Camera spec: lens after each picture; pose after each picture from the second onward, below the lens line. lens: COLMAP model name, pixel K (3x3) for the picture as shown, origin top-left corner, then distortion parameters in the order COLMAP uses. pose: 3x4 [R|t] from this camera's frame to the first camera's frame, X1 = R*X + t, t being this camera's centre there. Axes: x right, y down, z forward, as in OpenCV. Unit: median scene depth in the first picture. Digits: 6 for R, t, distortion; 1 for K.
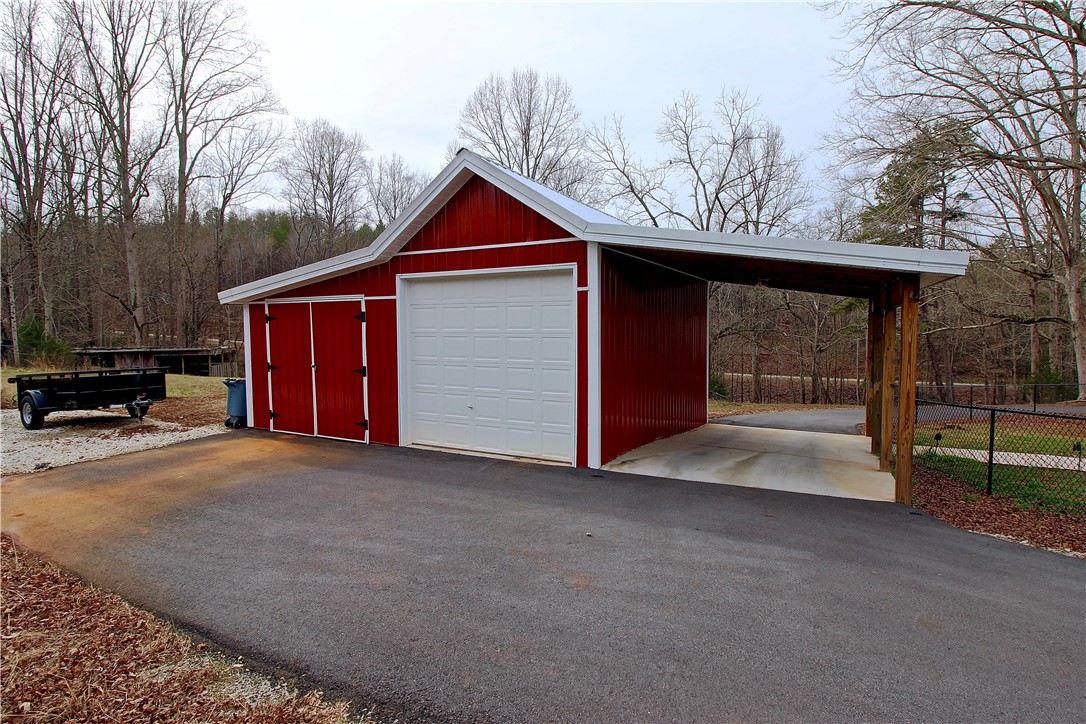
lens RADIAL K [[557.4, 0, 545.8], [0, 557.4, 350.4], [0, 0, 1]] dist [0.001765, -0.013805]
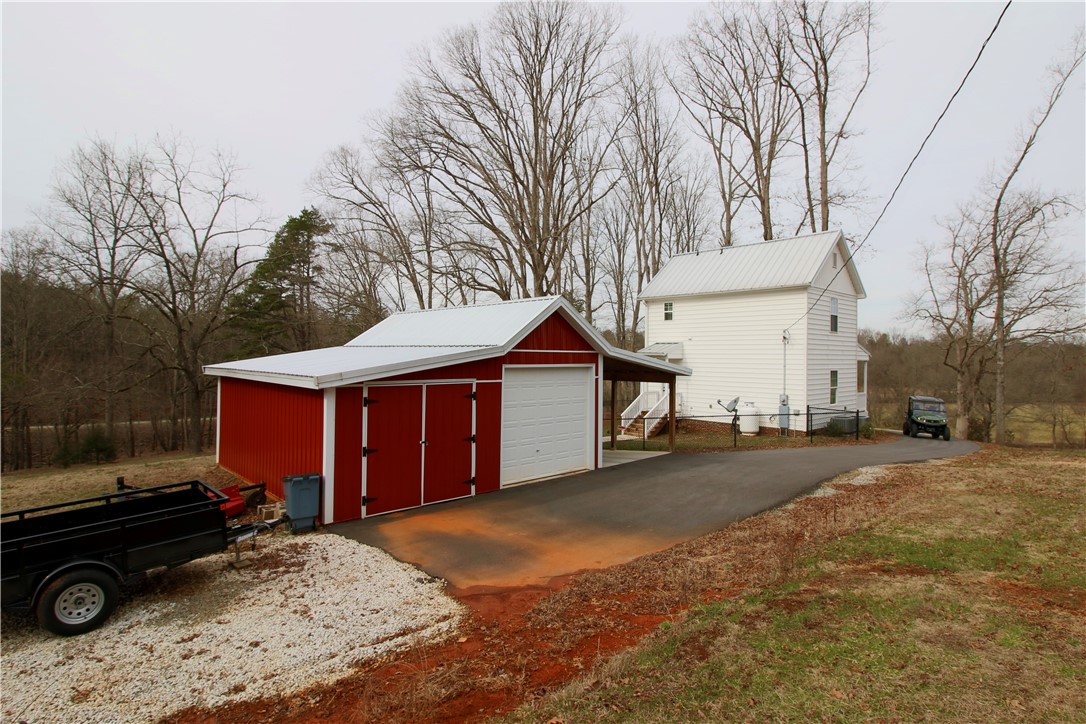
lens RADIAL K [[557.4, 0, 545.8], [0, 557.4, 350.4], [0, 0, 1]] dist [0.001765, -0.013805]
pose [[0.319734, 0.021166, 0.947271, -1.491194], [0.037221, 0.998698, -0.034879, -0.113816], [-0.946776, 0.046411, 0.318530, 0.431296]]
